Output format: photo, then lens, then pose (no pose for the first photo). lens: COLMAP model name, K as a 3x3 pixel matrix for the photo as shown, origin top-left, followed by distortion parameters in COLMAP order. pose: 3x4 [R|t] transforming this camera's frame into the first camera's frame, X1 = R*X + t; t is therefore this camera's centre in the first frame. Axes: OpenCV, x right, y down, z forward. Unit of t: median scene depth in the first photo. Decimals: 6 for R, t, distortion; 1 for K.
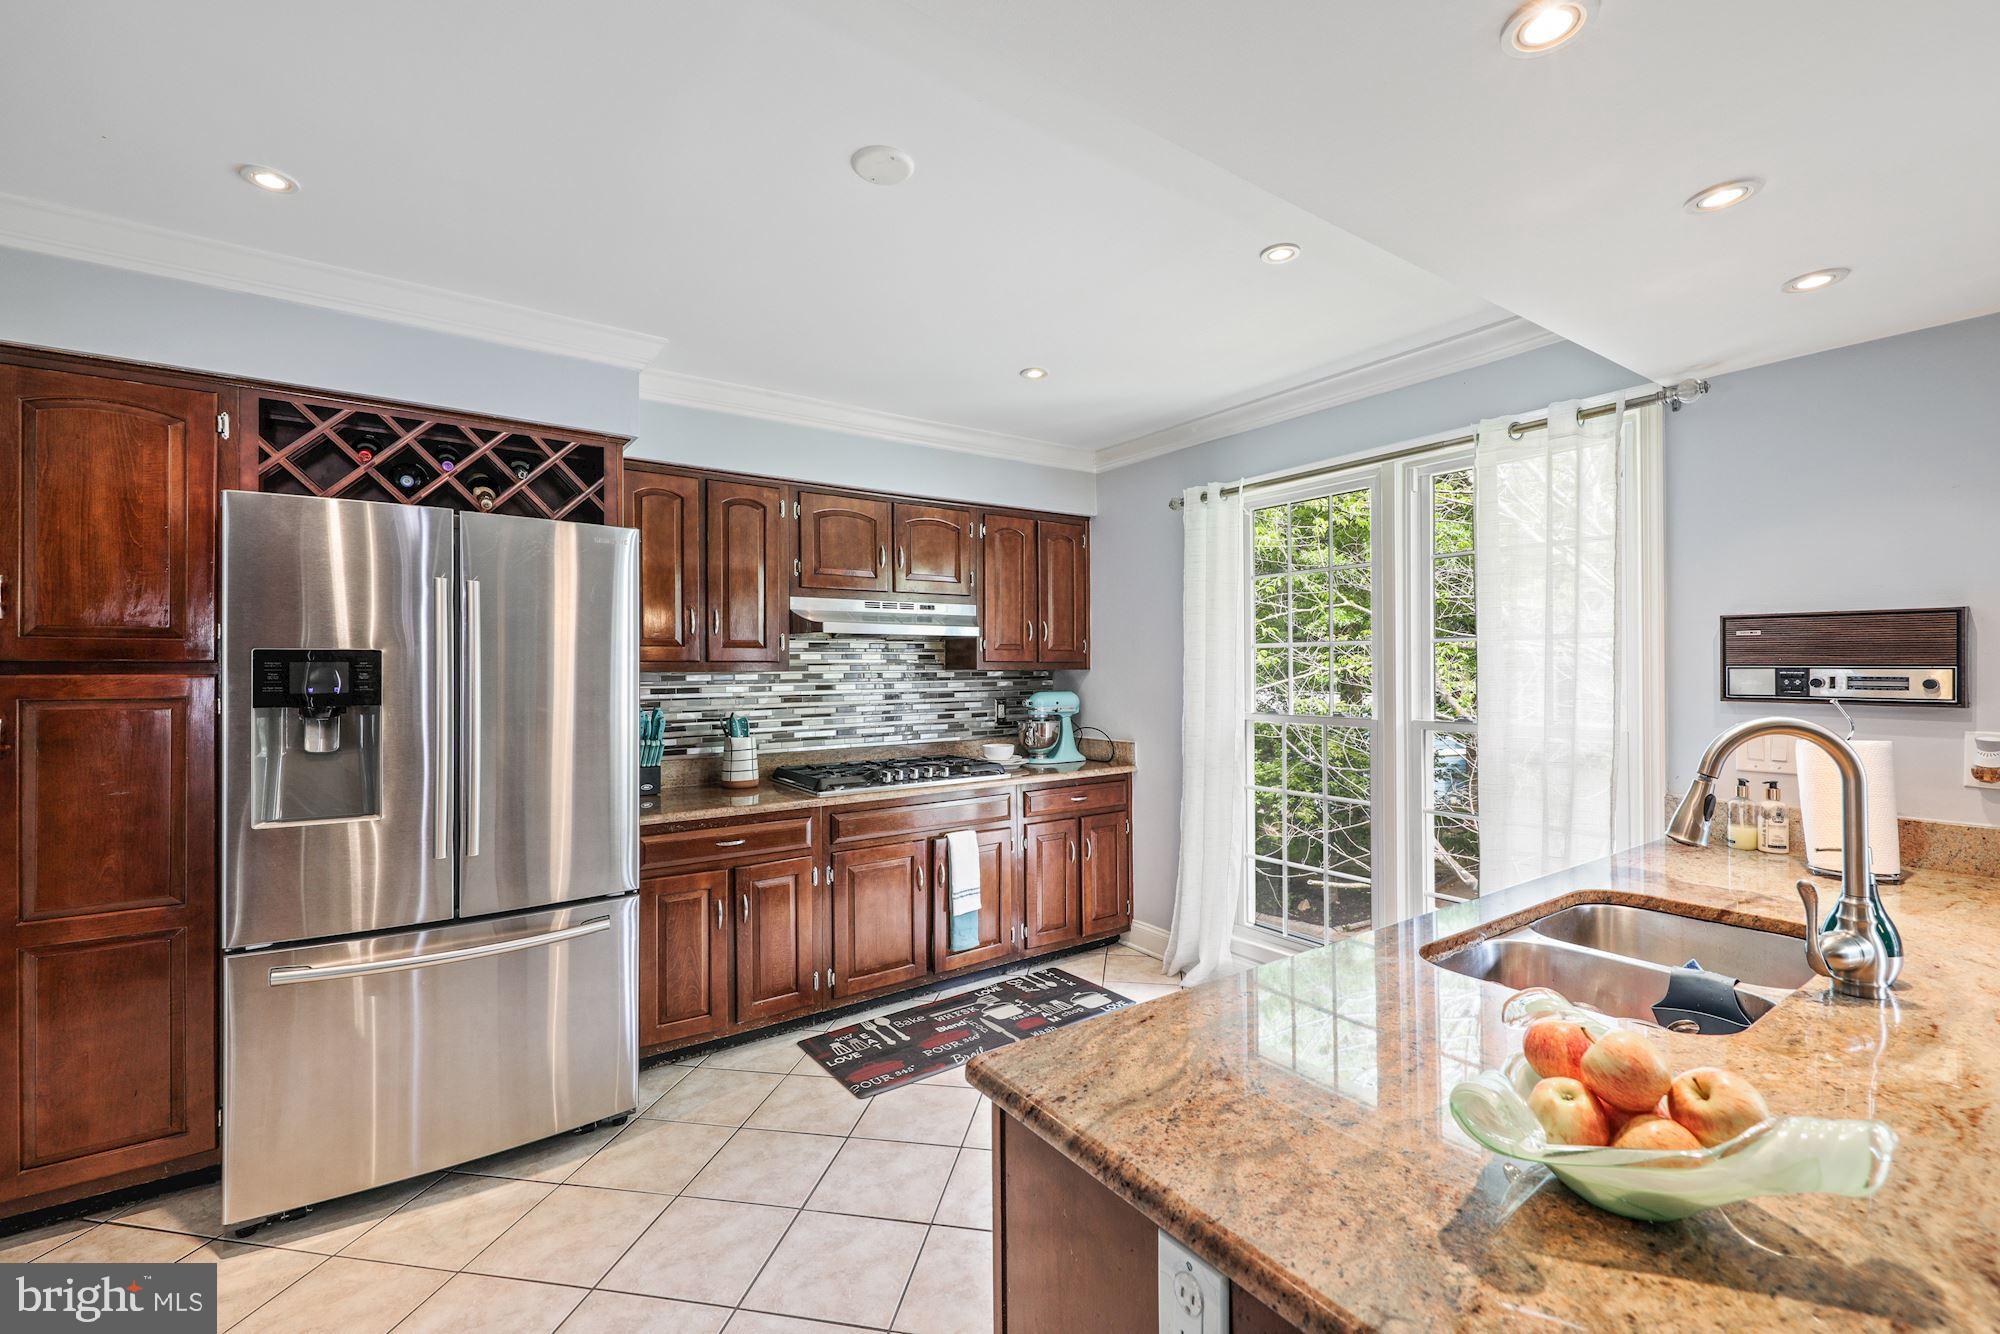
lens RADIAL K [[840.0, 0, 1000.0], [0, 840.0, 667.0], [0, 0, 1]] dist [0.020194, -0.010476]
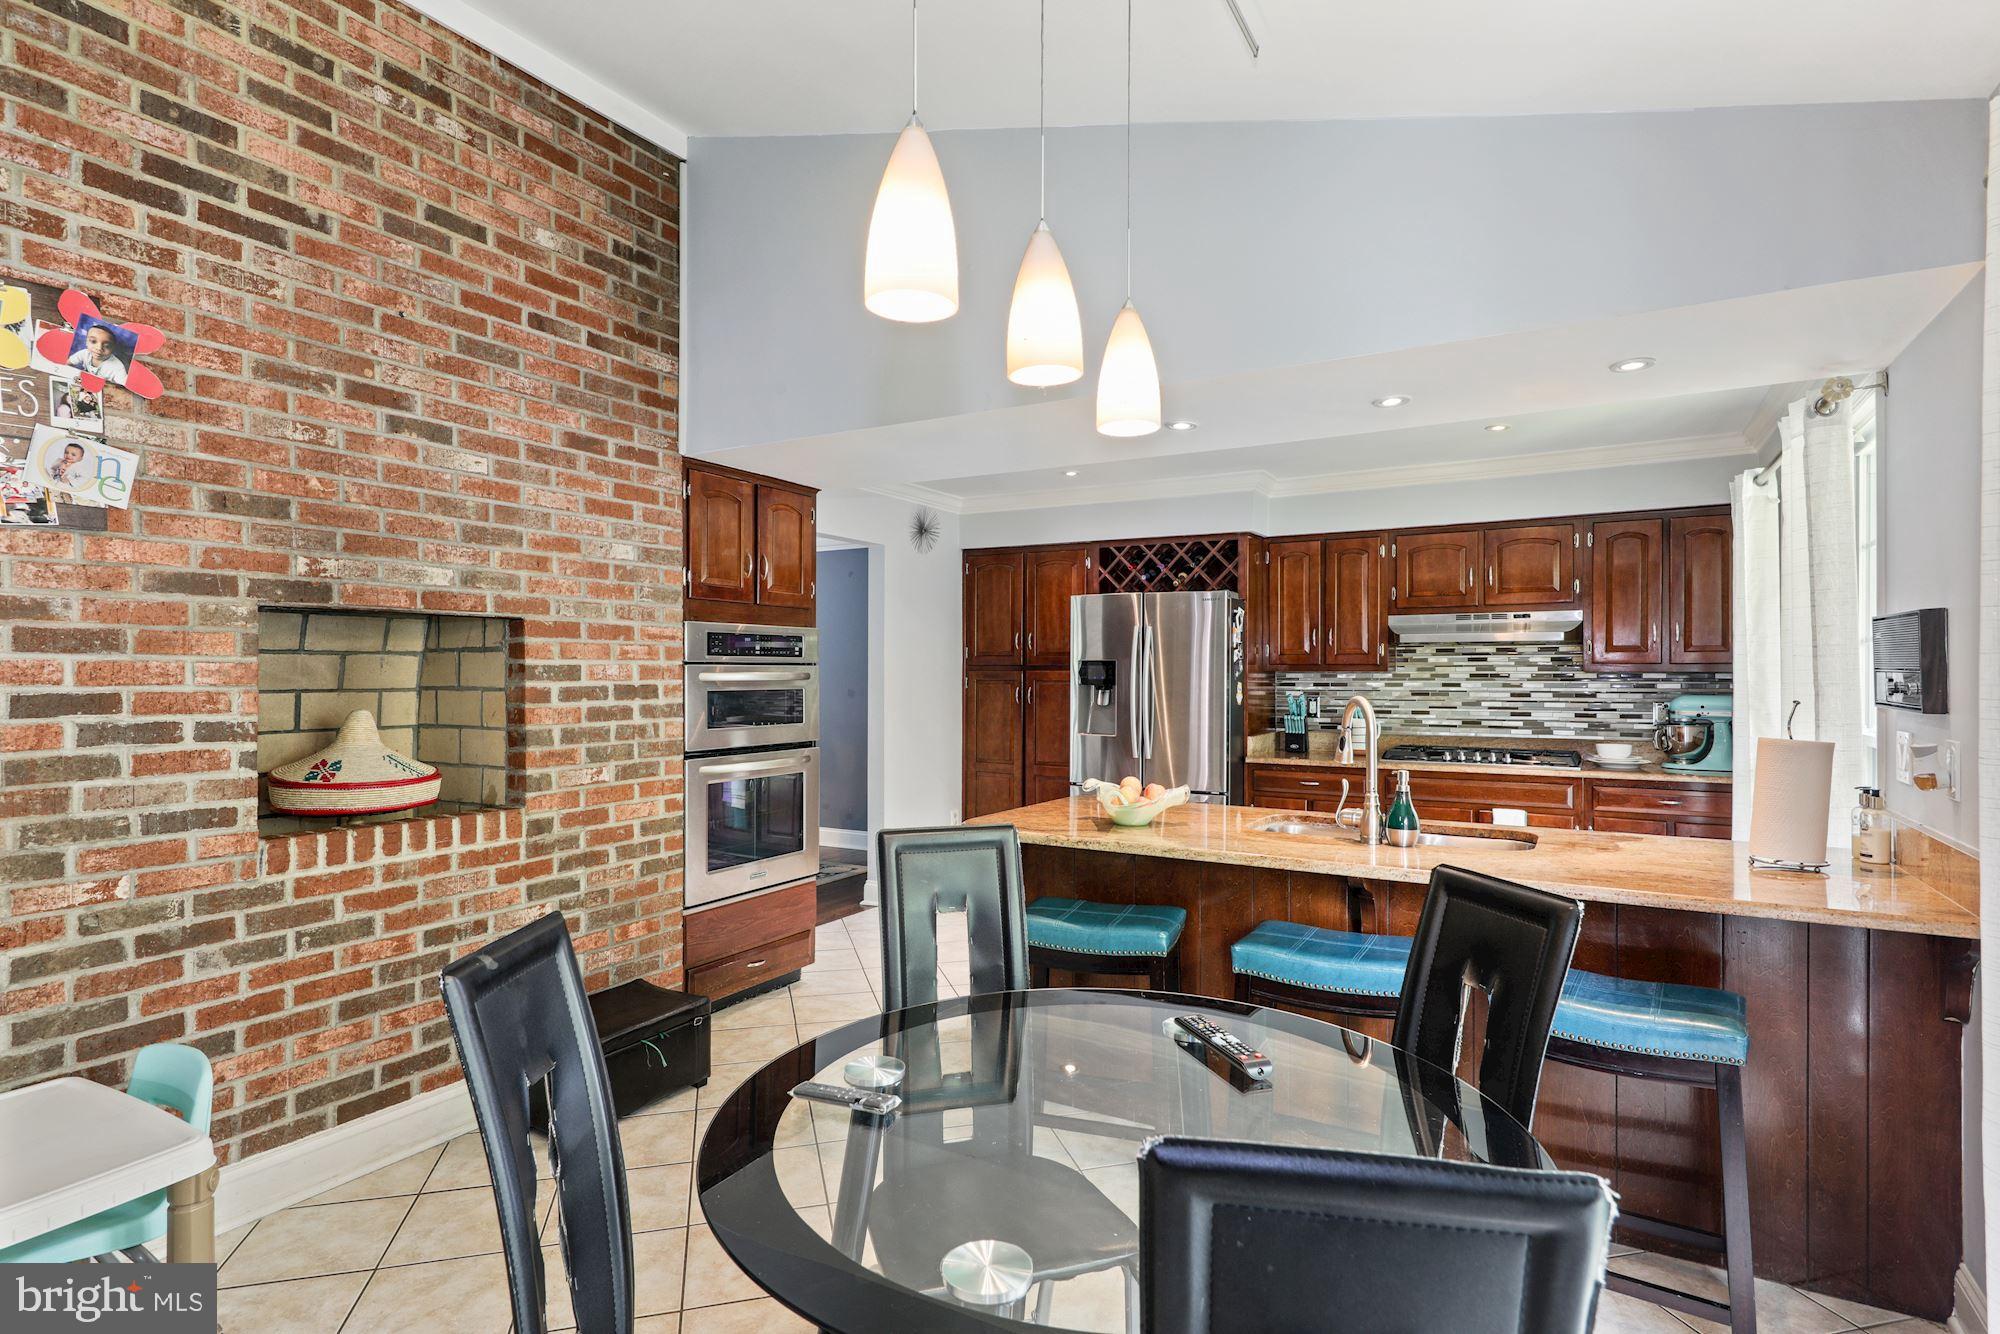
lens RADIAL K [[1022.3, 0, 1000.0], [0, 1022.3, 667.0], [0, 0, 1]] dist [0.000364, 0.000022]
pose [[0.416838, 0.000055, -0.908981, 0.861758], [-0.001227, 0.999999, -0.000502, -0.000310], [0.908980, 0.001324, 0.416838, -0.214985]]
